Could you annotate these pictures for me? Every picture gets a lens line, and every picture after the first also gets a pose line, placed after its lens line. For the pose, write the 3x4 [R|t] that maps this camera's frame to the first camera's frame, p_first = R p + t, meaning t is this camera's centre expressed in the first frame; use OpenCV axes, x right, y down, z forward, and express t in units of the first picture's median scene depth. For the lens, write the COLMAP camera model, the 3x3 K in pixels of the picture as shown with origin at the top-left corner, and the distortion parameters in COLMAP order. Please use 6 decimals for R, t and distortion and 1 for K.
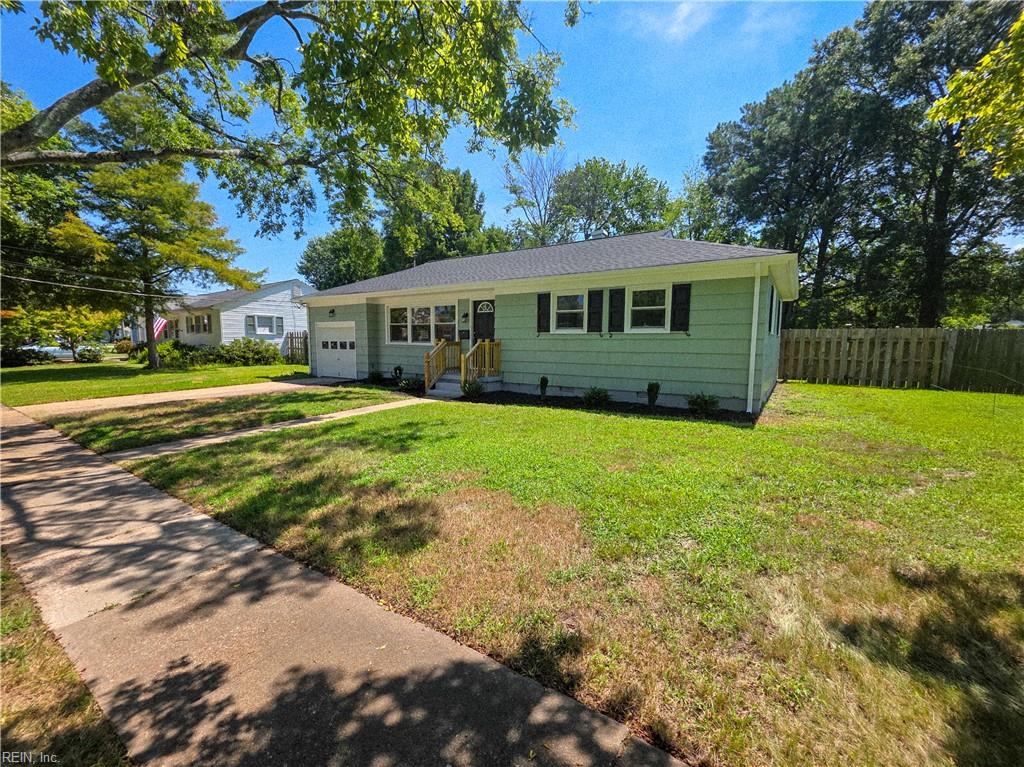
lens RADIAL K [[420.8, 0, 512.0], [0, 420.8, 383.5], [0, 0, 1]] dist [0.003489, 0.000310]
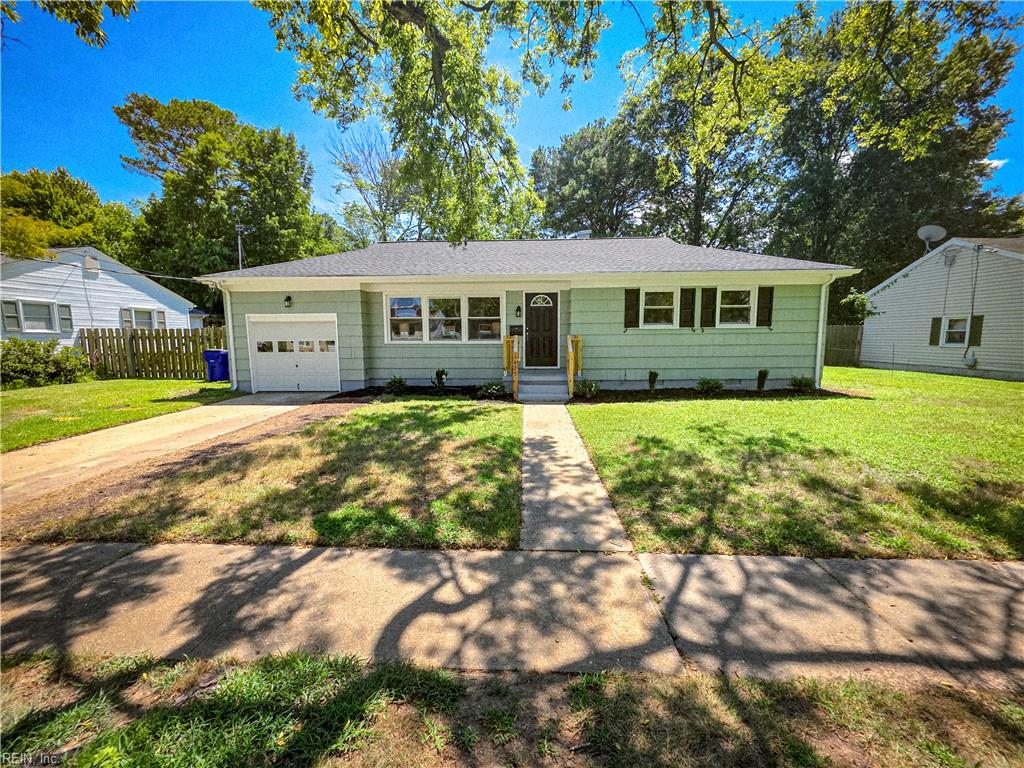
lens RADIAL K [[412.7, 0, 511.3], [0, 412.7, 387.2], [0, 0, 1]] dist [0.003177, 0.000158]
pose [[0.851980, -0.074307, 0.518274, -0.708555], [0.065772, 0.997226, 0.034854, -0.033746], [-0.519426, 0.004393, 0.854504, 0.313349]]
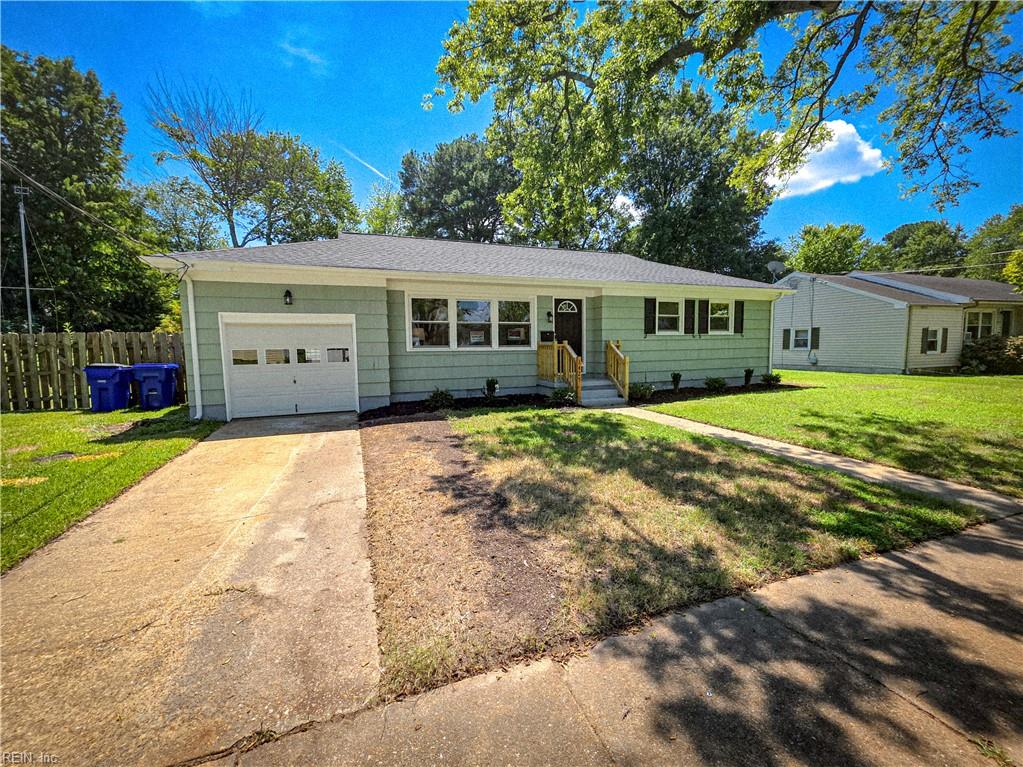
lens RADIAL K [[420.4, 0, 511.5], [0, 420.4, 383.5], [0, 0, 1]] dist [0.003489, 0.000310]
pose [[0.575265, -0.084226, 0.813619, -1.052565], [0.102926, 0.994232, 0.030149, -0.064929], [-0.811465, 0.066398, 0.580616, 0.682509]]
